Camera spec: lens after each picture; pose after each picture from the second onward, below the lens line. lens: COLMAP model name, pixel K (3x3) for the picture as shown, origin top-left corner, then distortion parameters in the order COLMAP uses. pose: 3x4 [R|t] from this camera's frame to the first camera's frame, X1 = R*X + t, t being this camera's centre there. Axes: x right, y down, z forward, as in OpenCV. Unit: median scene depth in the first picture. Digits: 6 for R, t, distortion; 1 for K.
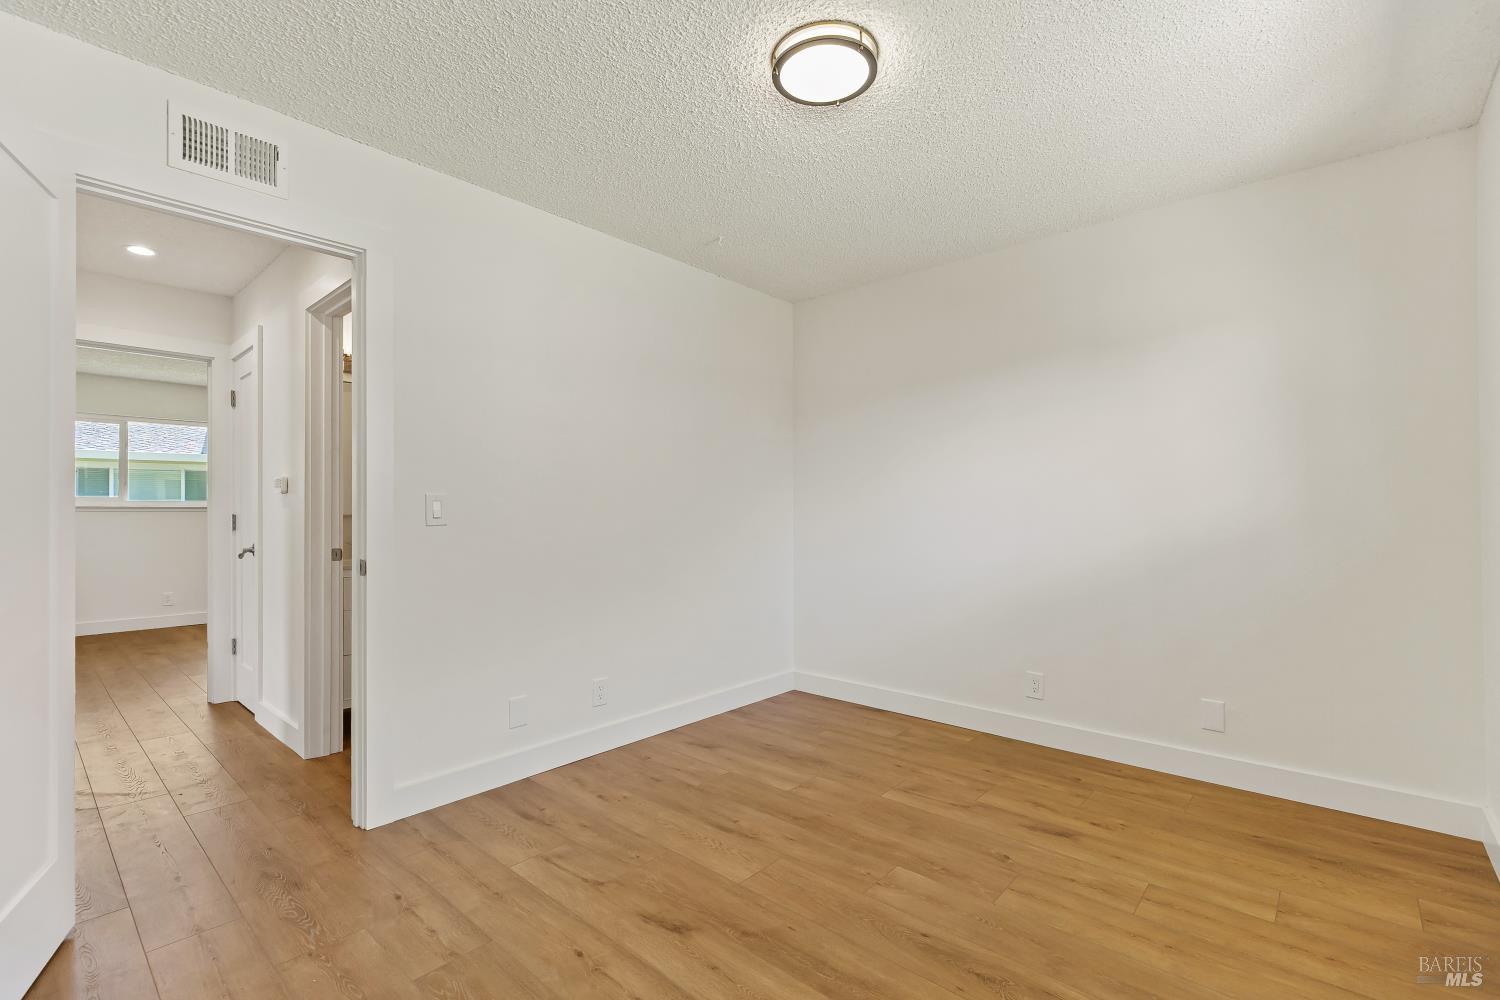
lens RADIAL K [[664.1, 0, 729.5], [0, 664.1, 506.7], [0, 0, 1]] dist [-0.001416, -0.000523]
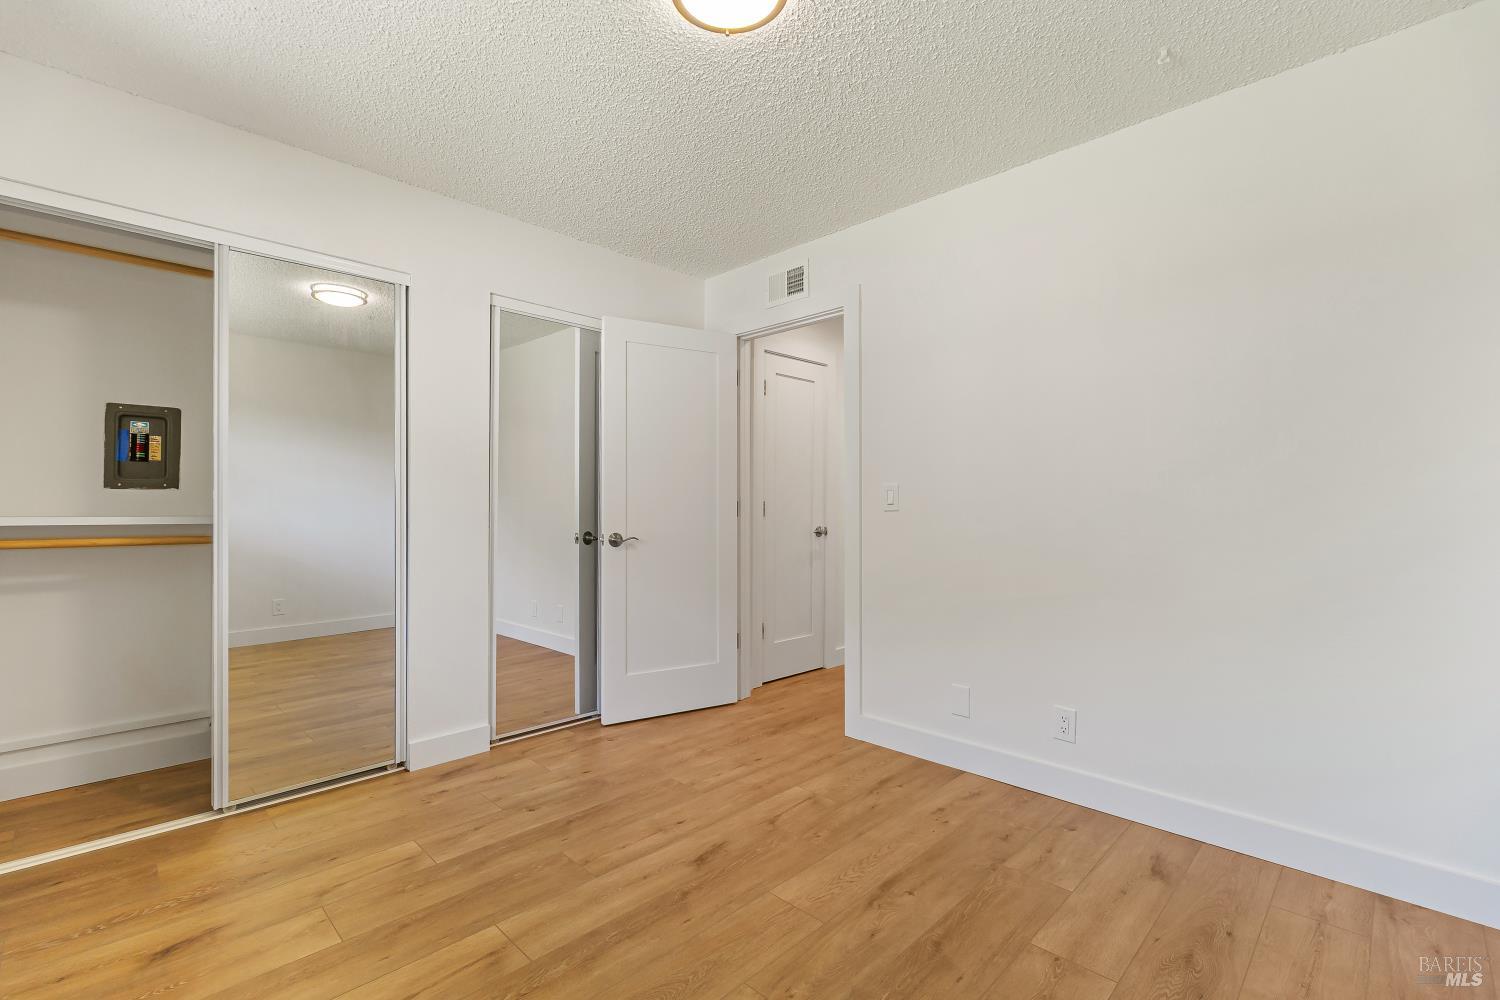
lens RADIAL K [[664.1, 0, 758.2], [0, 664.1, 498.6], [0, 0, 1]] dist [-0.001416, -0.000523]
pose [[-0.020407, -0.005769, -0.999775, 0.854884], [0.002235, 0.999981, -0.005816, 0.012611], [0.999789, -0.002353, -0.020394, 0.894184]]
